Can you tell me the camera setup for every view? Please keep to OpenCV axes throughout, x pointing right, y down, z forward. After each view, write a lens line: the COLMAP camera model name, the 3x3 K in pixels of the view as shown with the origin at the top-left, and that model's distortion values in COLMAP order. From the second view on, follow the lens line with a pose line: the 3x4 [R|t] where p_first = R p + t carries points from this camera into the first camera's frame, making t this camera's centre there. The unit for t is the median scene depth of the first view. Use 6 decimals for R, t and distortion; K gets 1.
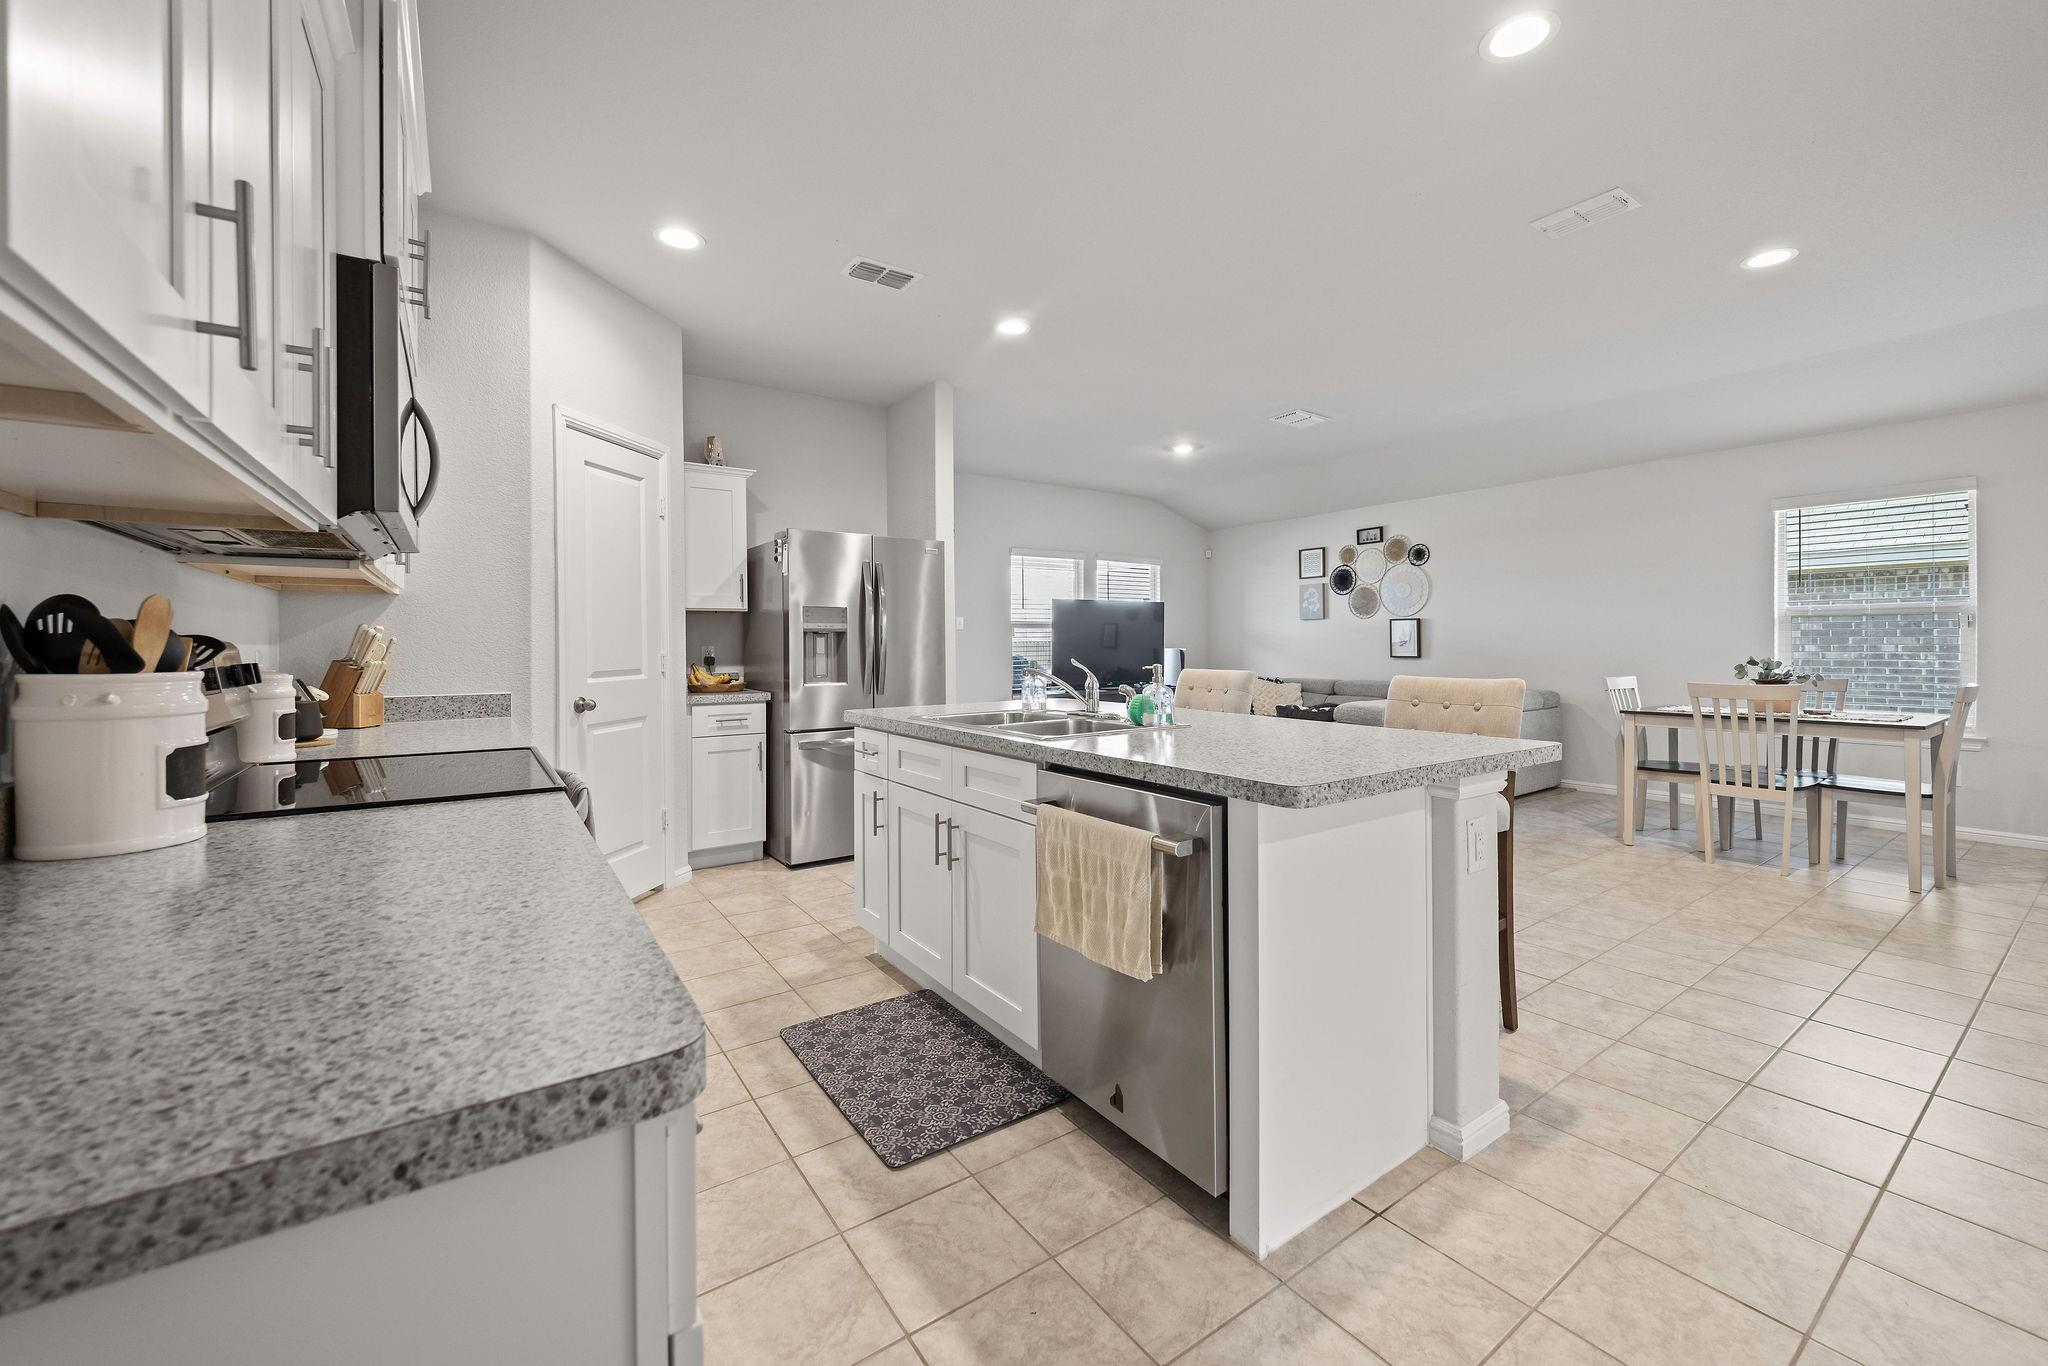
lens RADIAL K [[817.0, 0, 1038.2], [0, 817.0, 648.8], [0, 0, 1]] dist [-0.000050, 0.000036]
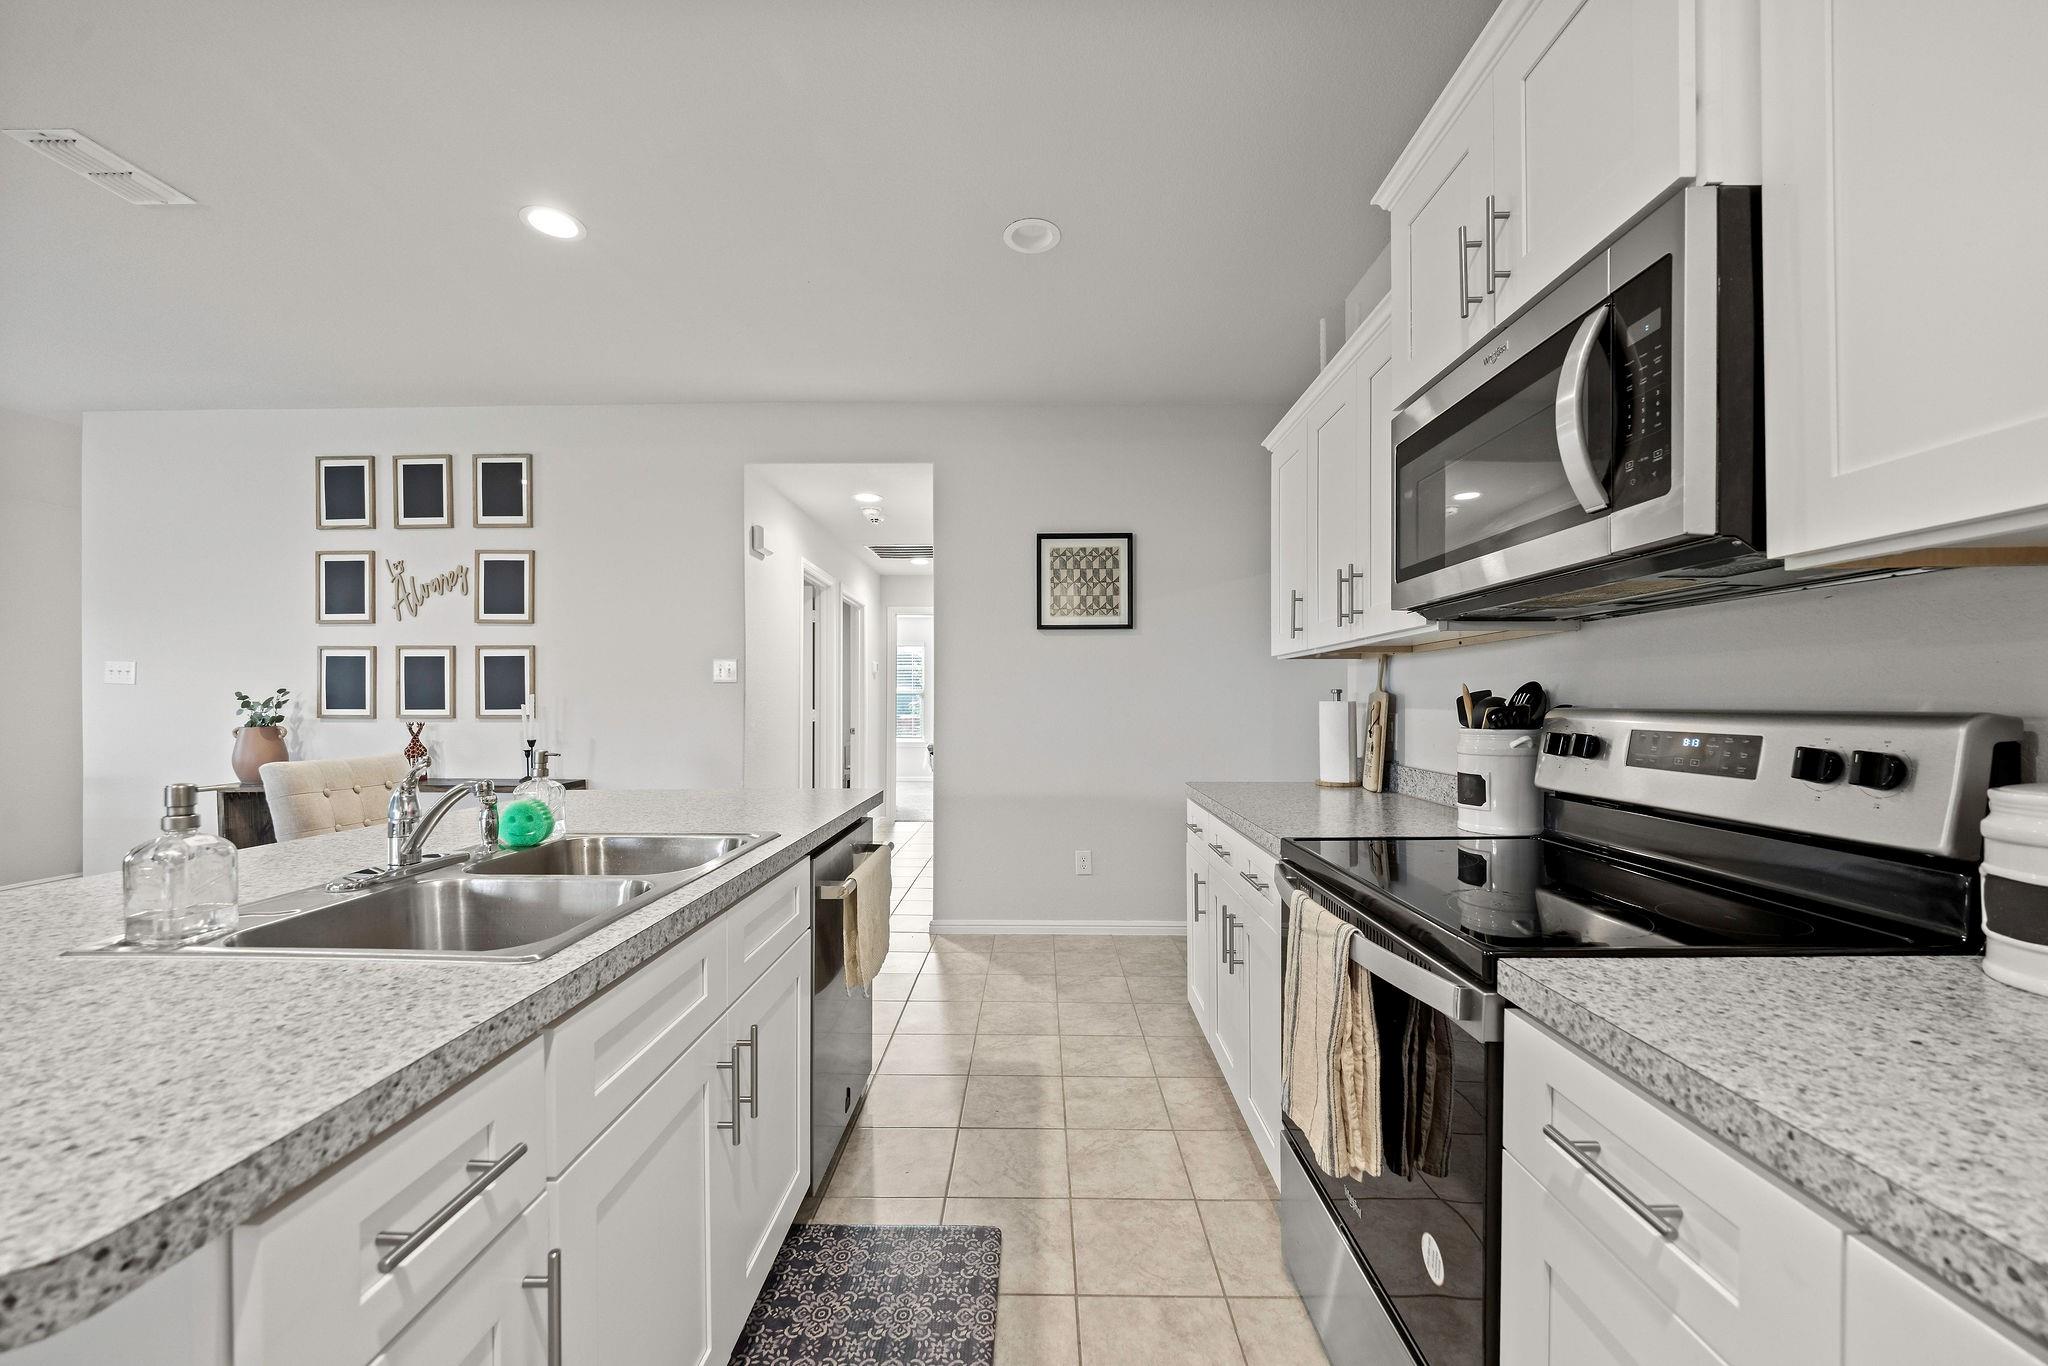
lens RADIAL K [[775.2, 0, 1024.0], [0, 775.2, 683.0], [0, 0, 1]] dist [-0.000717, -0.000084]
pose [[-0.808889, 0.027133, 0.587335, -0.468935], [0.013144, 0.999519, -0.028074, -0.013492], [-0.587814, -0.014989, -0.808857, 1.050310]]
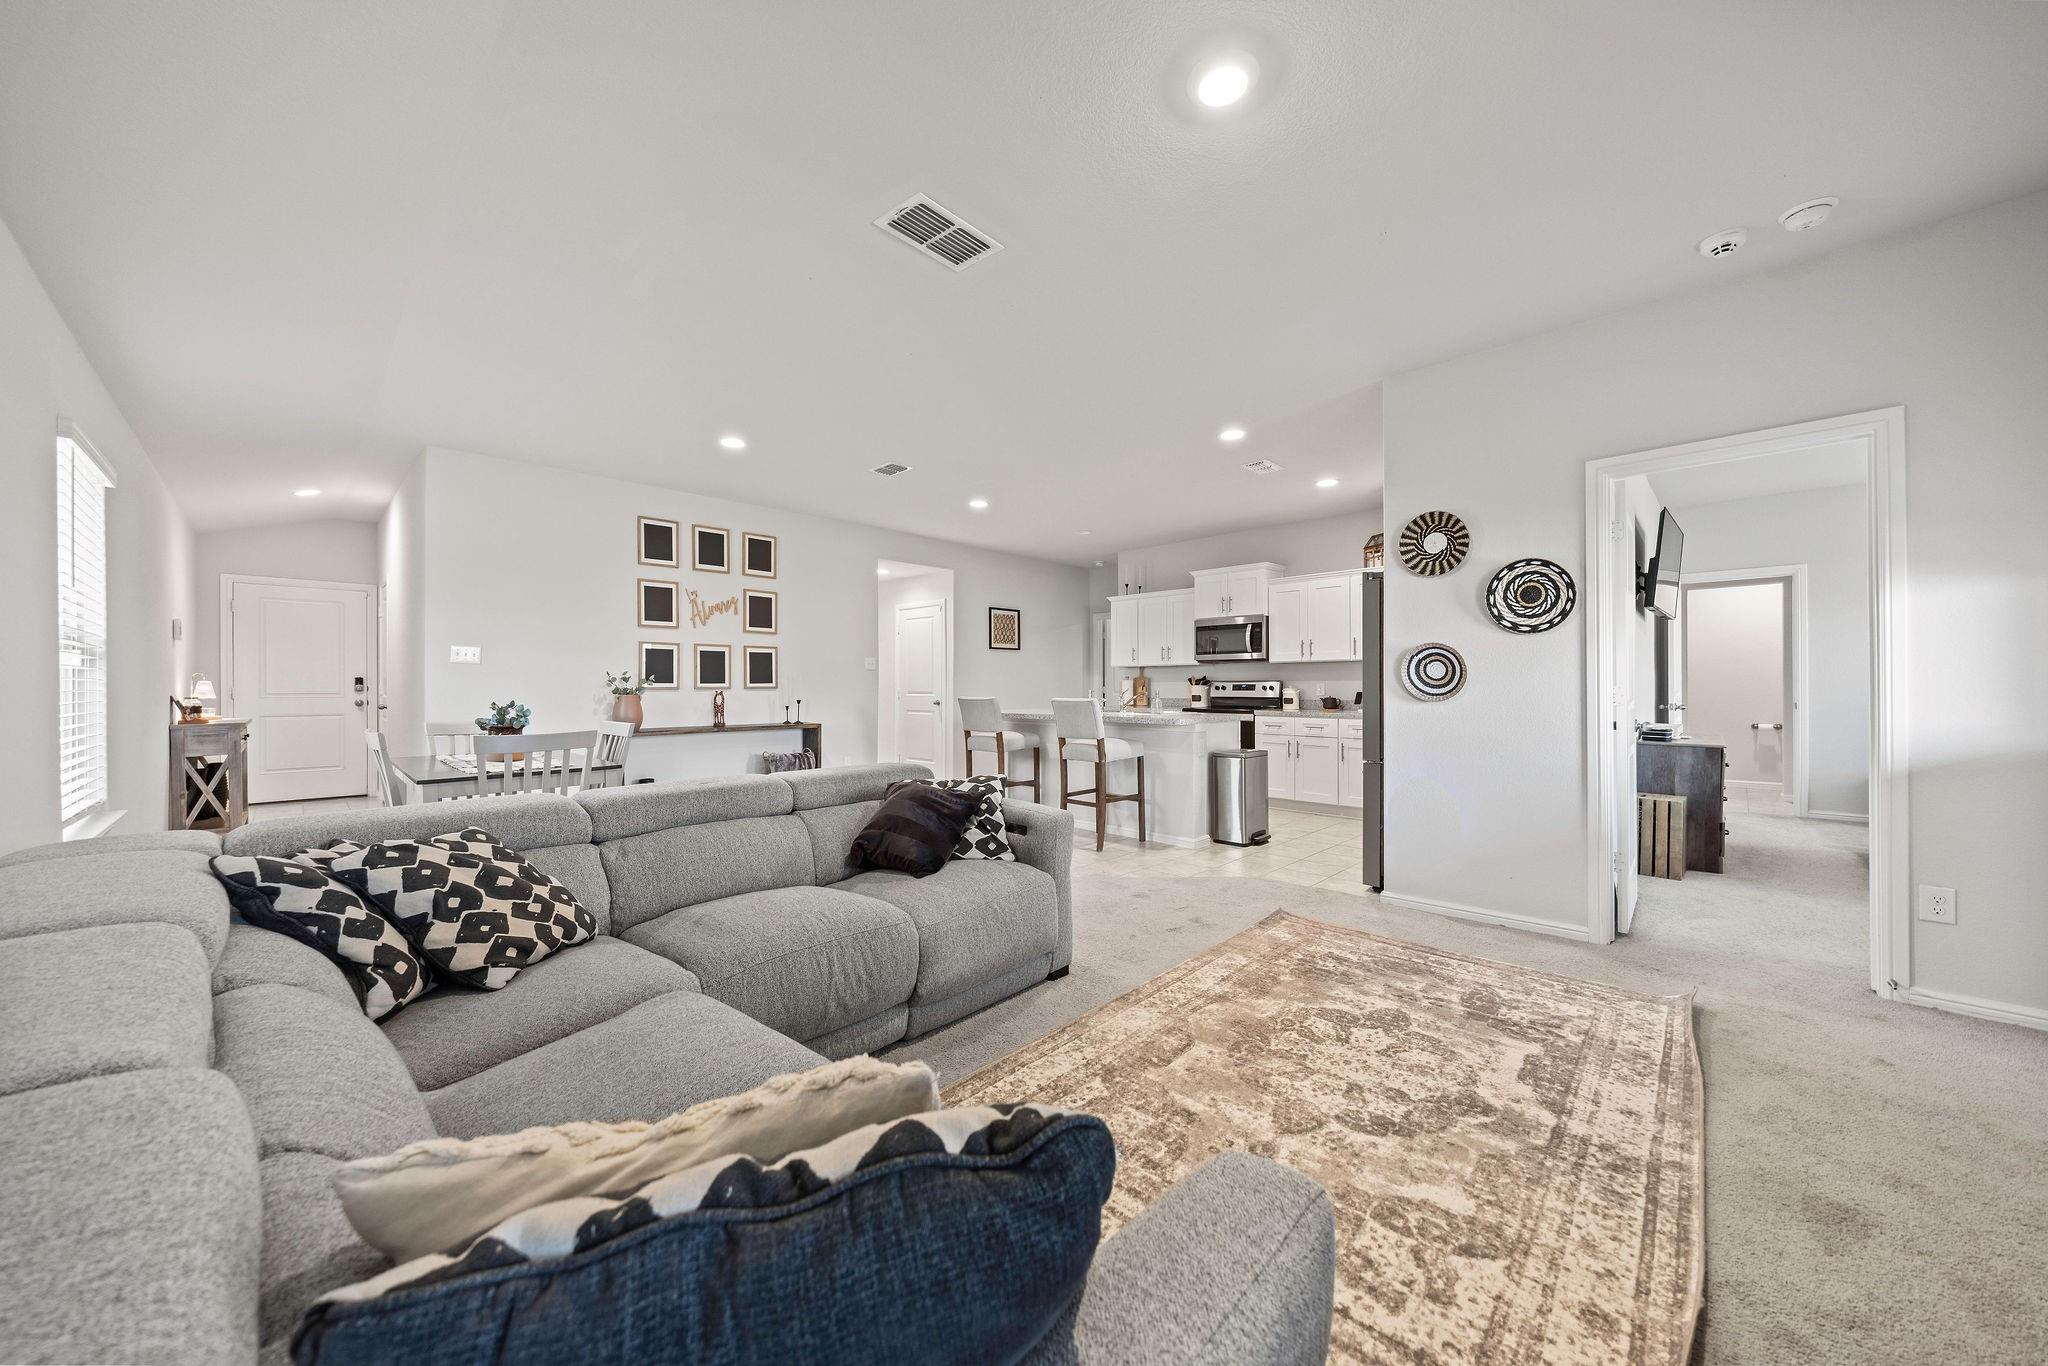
lens RADIAL K [[733.1, 0, 1024.0], [0, 733.1, 683.0], [0, 0, 1]] dist [0.000595, 0.000128]
pose [[-0.980058, 0.013565, -0.198247, 0.704595], [0.013105, 0.999908, 0.003637, -0.016011], [0.198278, 0.000967, -0.980145, 2.780691]]
